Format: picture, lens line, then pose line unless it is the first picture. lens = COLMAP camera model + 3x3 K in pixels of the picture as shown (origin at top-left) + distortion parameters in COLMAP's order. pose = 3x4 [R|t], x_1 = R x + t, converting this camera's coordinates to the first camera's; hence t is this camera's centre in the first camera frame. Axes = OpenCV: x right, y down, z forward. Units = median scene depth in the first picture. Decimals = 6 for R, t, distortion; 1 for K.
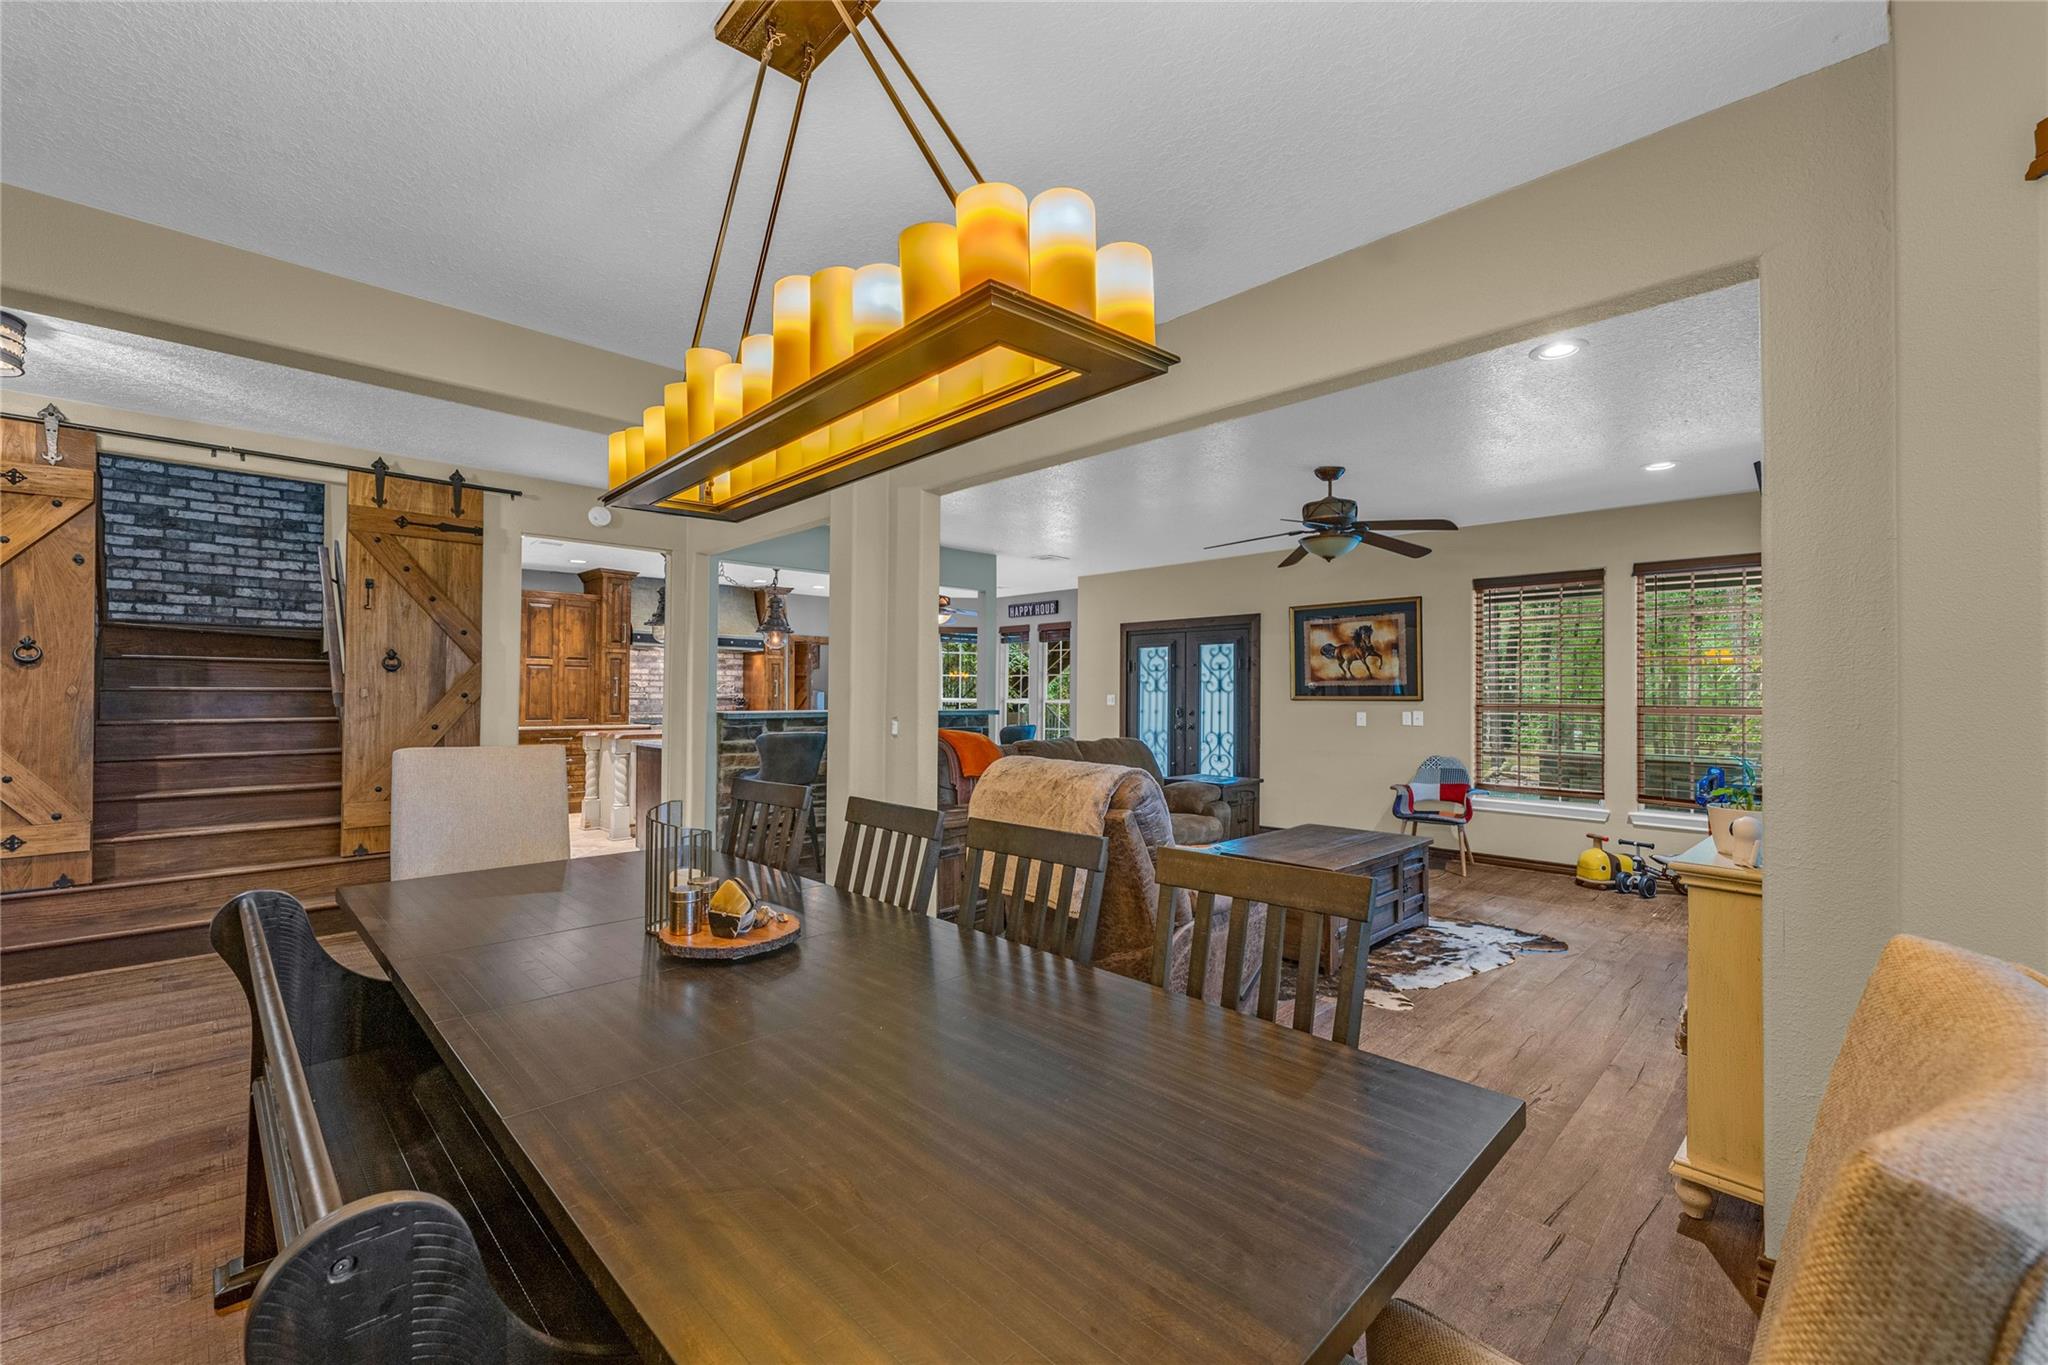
lens RADIAL K [[841.0, 0, 1024.0], [0, 841.0, 682.5], [0, 0, 1]] dist [0.008234, 0.000058]
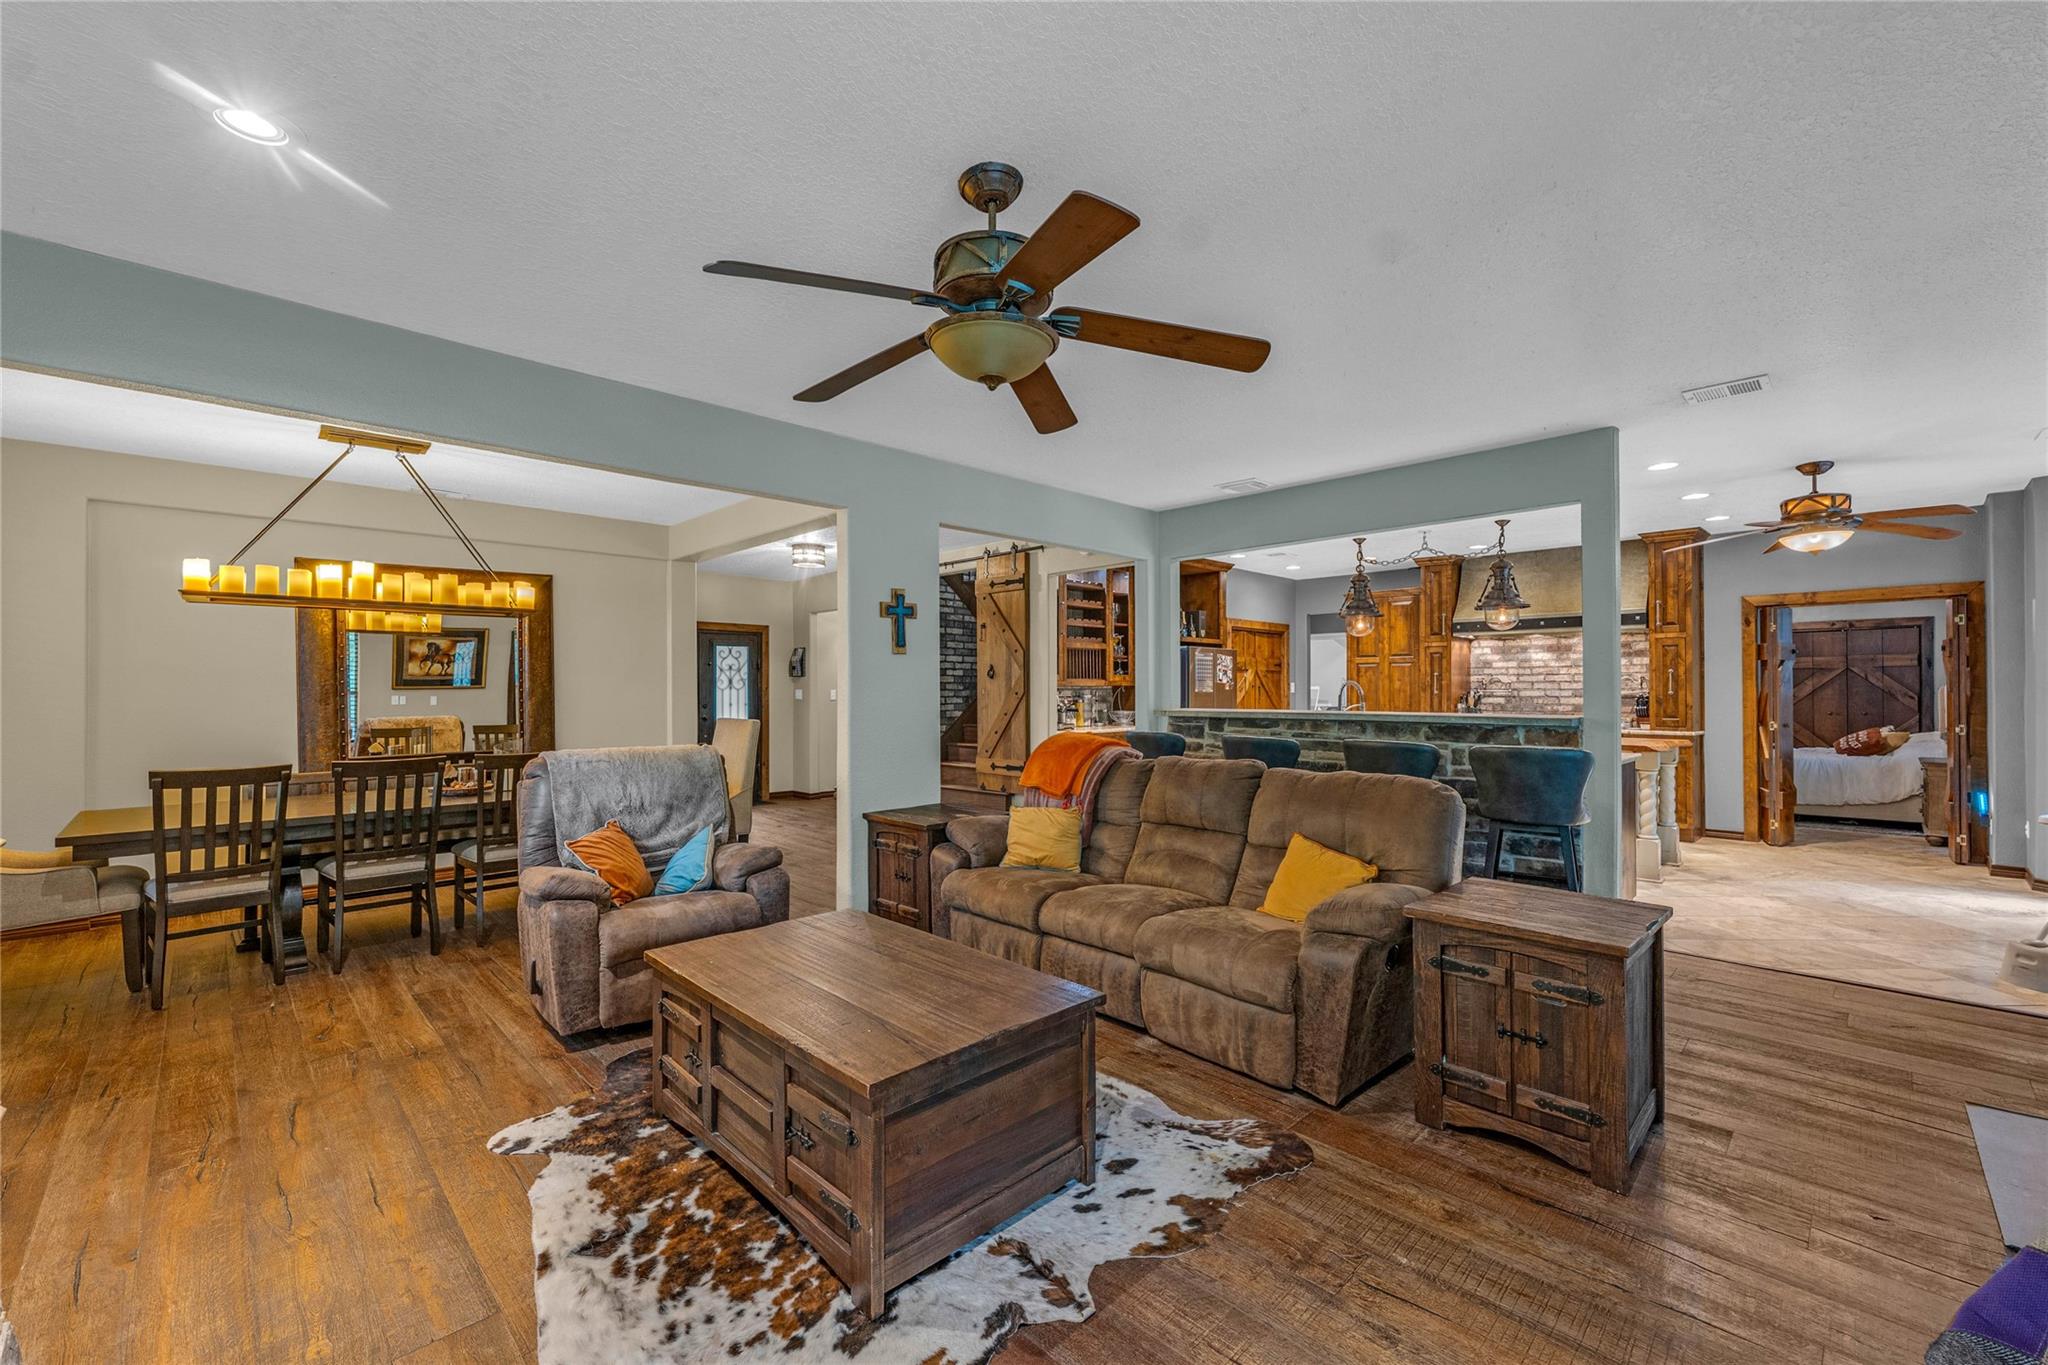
lens RADIAL K [[841.0, 0, 1024.0], [0, 841.0, 682.5], [0, 0, 1]] dist [0.008234, 0.000058]
pose [[-0.015277, -0.013176, -0.999796, 0.853134], [0.016805, 0.999769, -0.013433, 0.017399], [0.999742, -0.017007, -0.015052, 1.080455]]
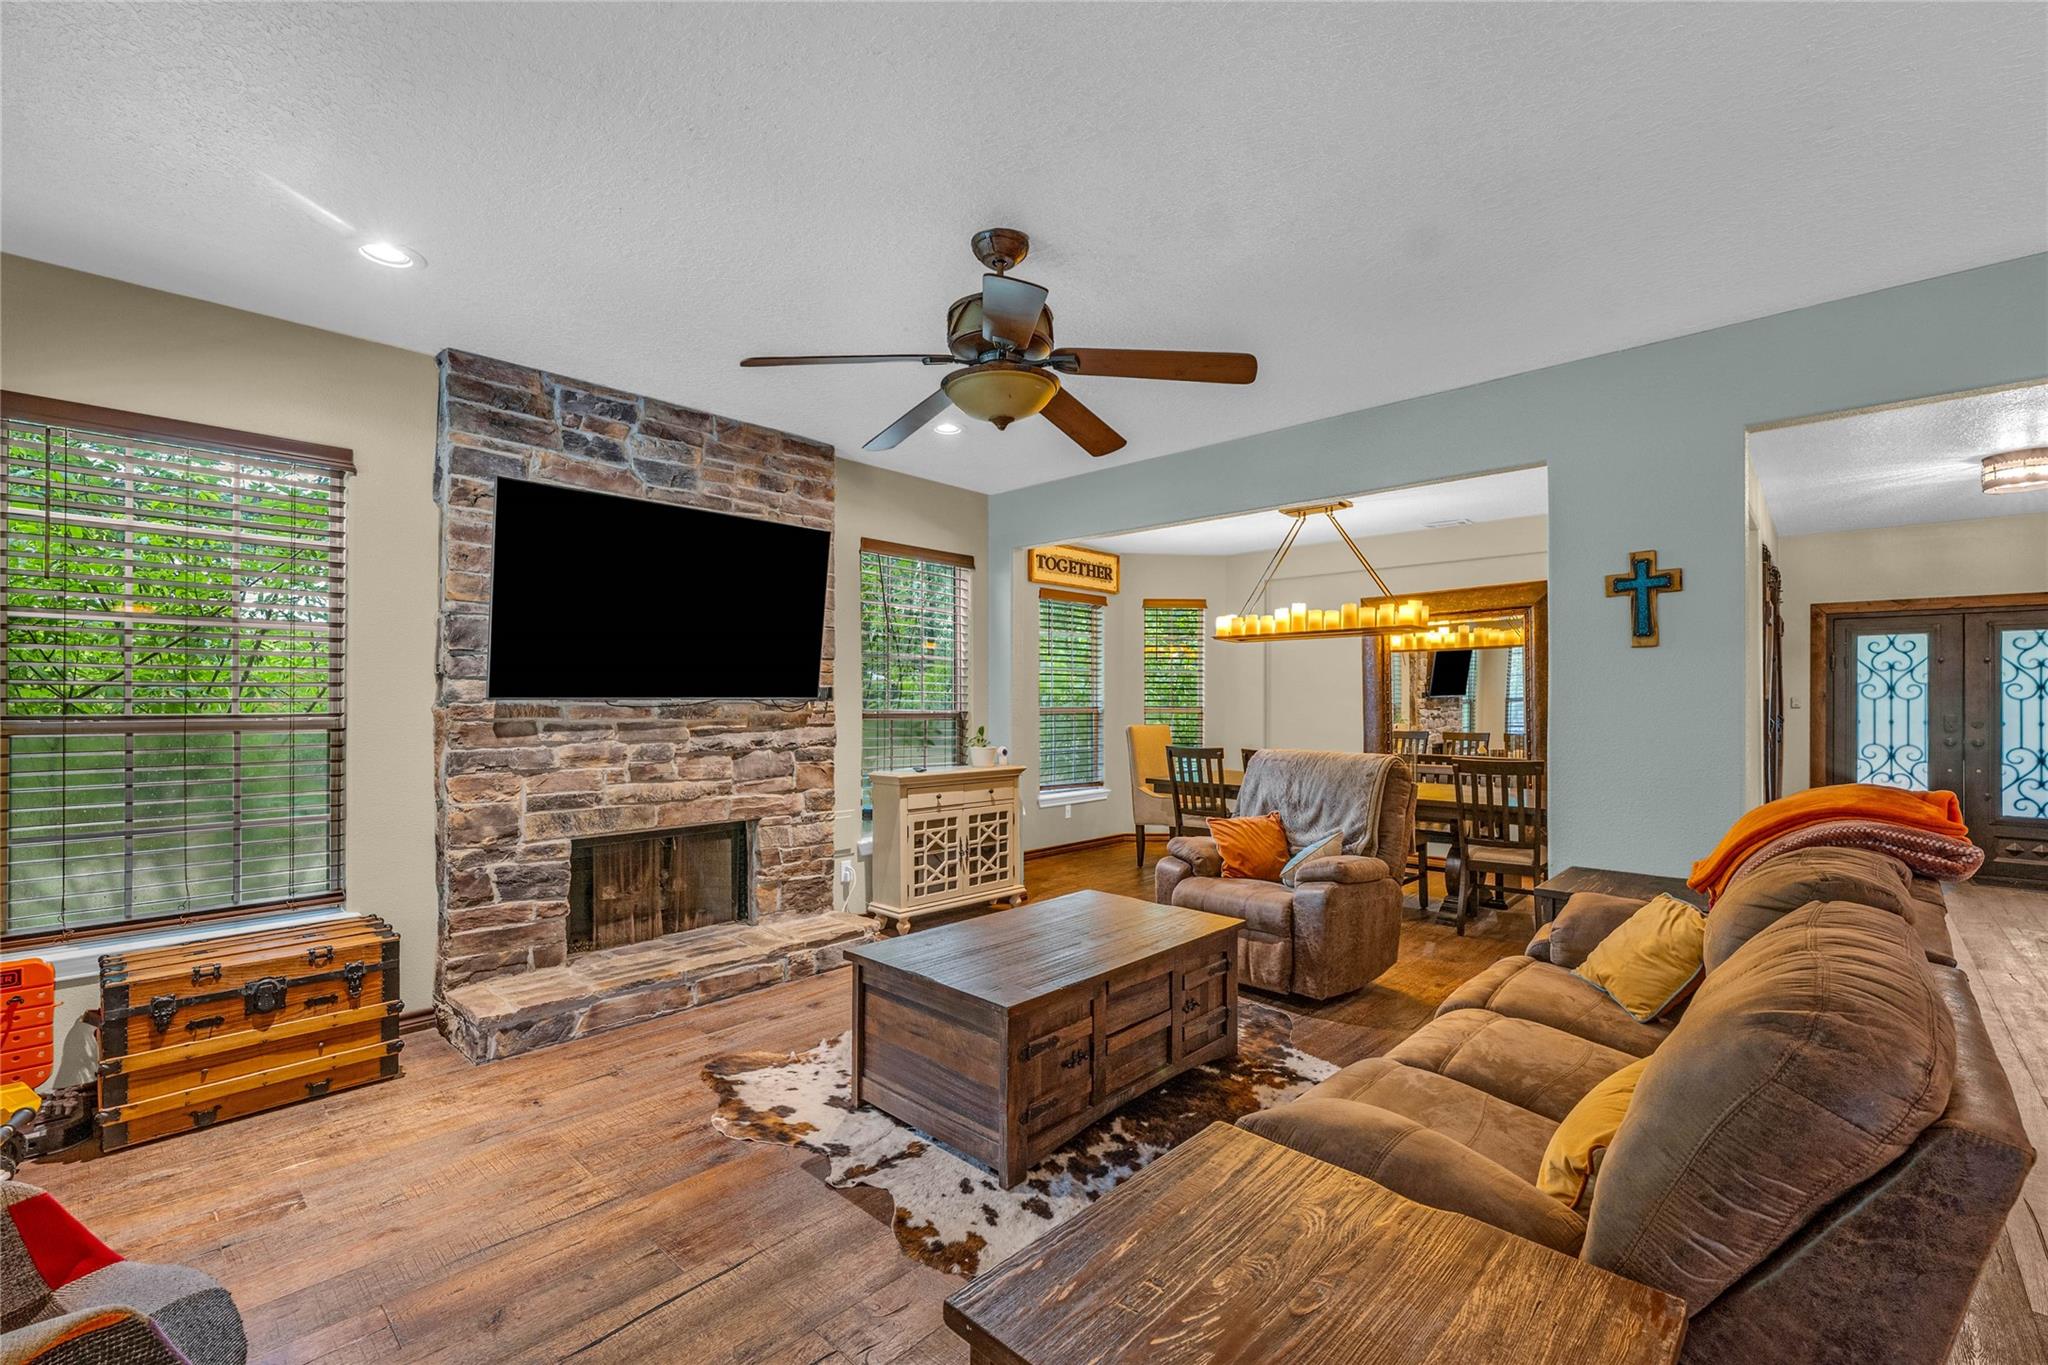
lens RADIAL K [[867.1, 0, 1024.0], [0, 867.1, 682.5], [0, 0, 1]] dist [-0.000837, -0.000044]
pose [[-0.999707, -0.006316, -0.023376, 0.644842], [-0.005520, 0.999408, -0.033954, 0.019957], [0.023577, -0.033815, -0.999150, 1.310736]]
